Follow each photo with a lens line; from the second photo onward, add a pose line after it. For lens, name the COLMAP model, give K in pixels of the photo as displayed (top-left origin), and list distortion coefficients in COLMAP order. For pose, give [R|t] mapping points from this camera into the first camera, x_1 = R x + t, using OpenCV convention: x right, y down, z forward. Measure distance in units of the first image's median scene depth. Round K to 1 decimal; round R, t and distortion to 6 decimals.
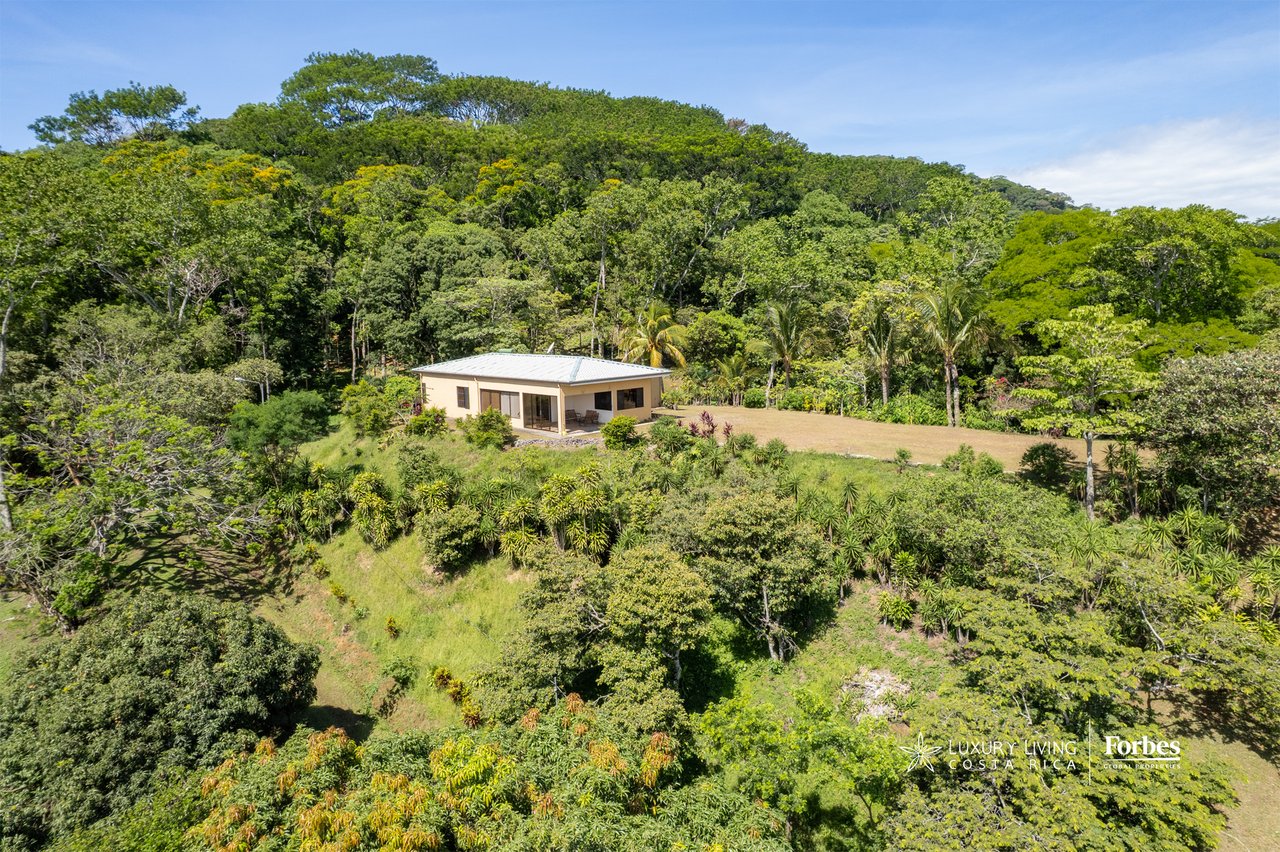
lens RADIAL K [[807.4, 0, 640.0], [0, 807.4, 426.0], [0, 0, 1]] dist [-0.035998, -0.000730]
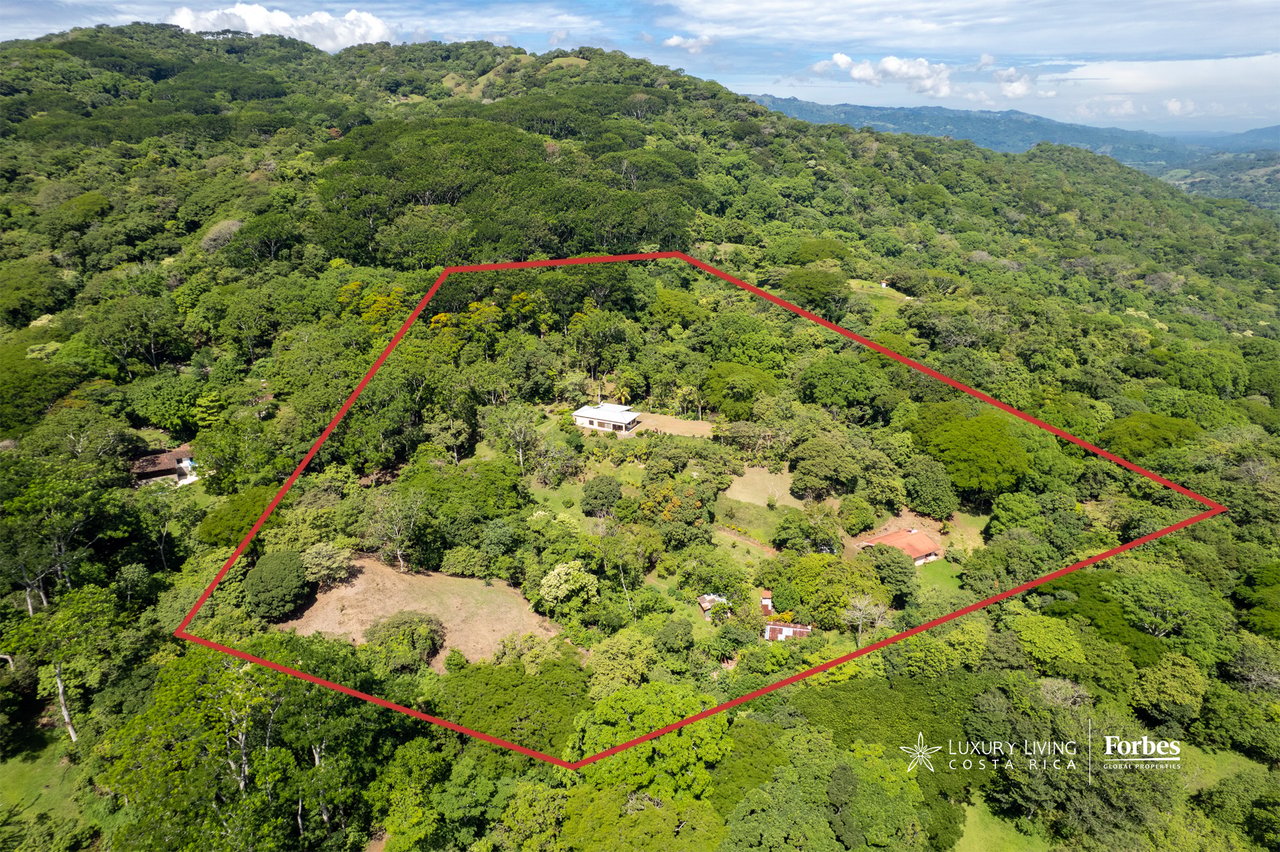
lens RADIAL K [[813.6, 0, 640.0], [0, 813.6, 426.0], [0, 0, 1]] dist [-0.084362, 0.070825]
pose [[0.945339, -0.113345, 0.305758, -1.703853], [0.046178, 0.974730, 0.218561, -1.245244], [-0.322804, -0.192495, 0.926684, -4.008660]]
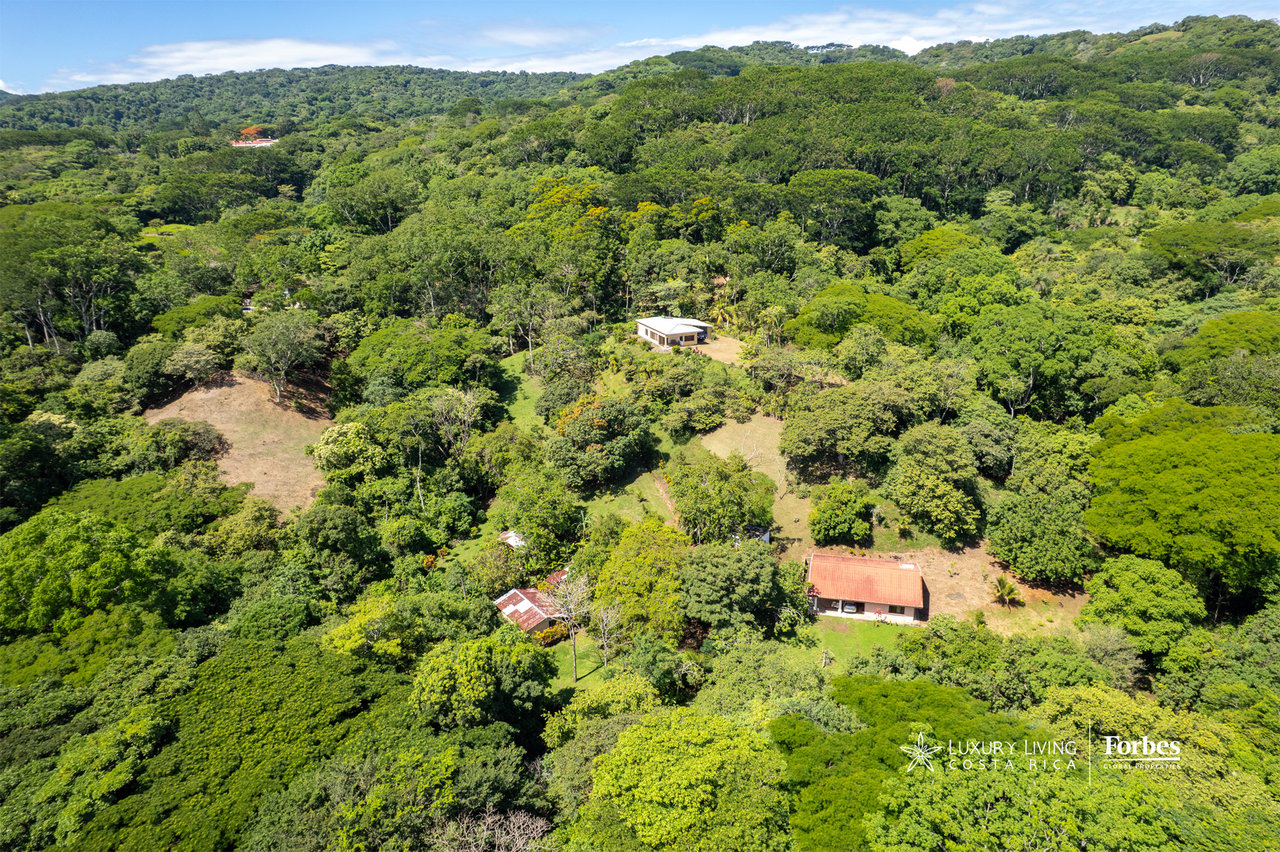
lens RADIAL K [[813.6, 0, 640.0], [0, 813.6, 426.0], [0, 0, 1]] dist [-0.084362, 0.070825]
pose [[0.922647, 0.123251, -0.365421, 1.356255], [-0.056607, 0.980574, 0.187806, -0.376028], [0.381469, -0.152593, 0.911700, -2.795575]]
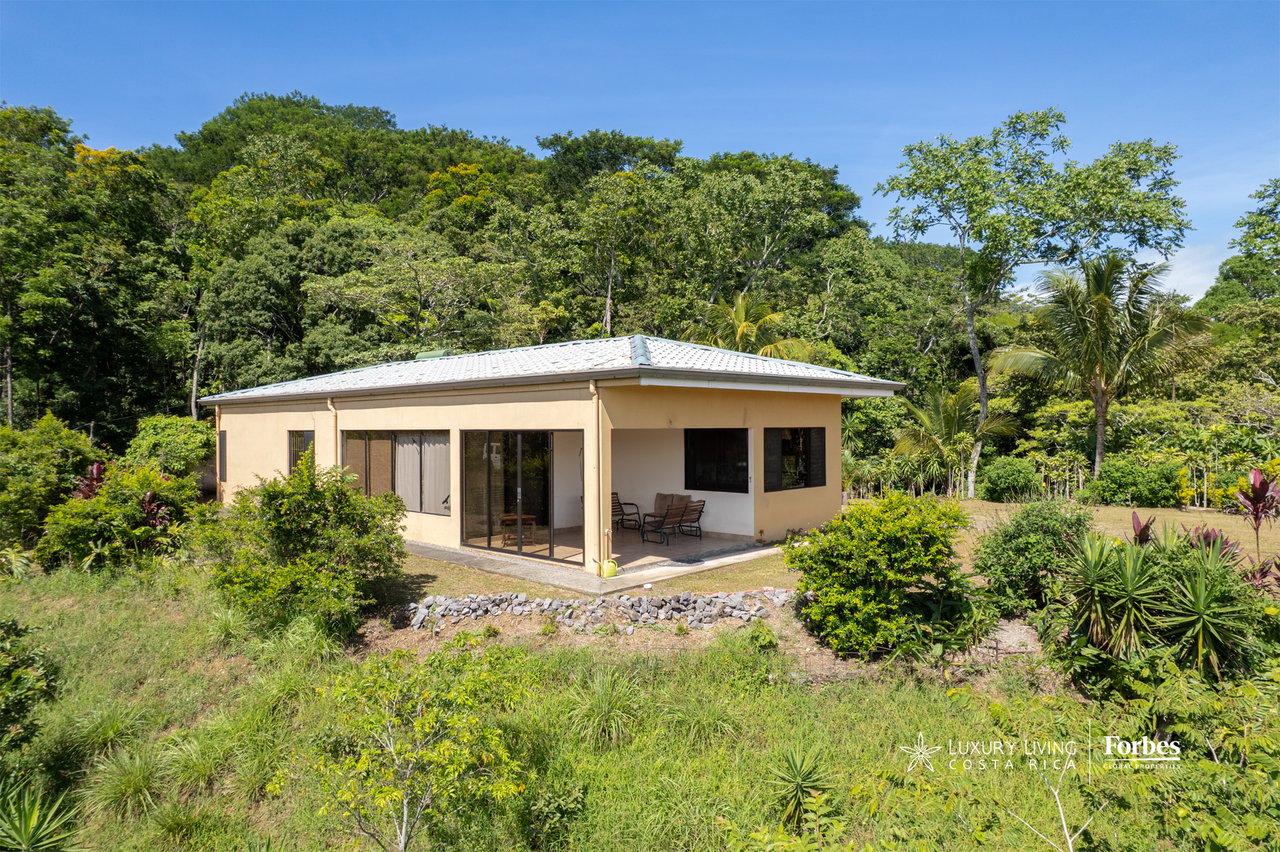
lens RADIAL K [[813.6, 0, 640.0], [0, 813.6, 426.0], [0, 0, 1]] dist [-0.084362, 0.070825]
pose [[0.998966, 0.012593, 0.043691, -0.064421], [-0.006070, 0.989218, -0.146322, 0.001052], [-0.045062, 0.145905, 0.988272, 0.490363]]
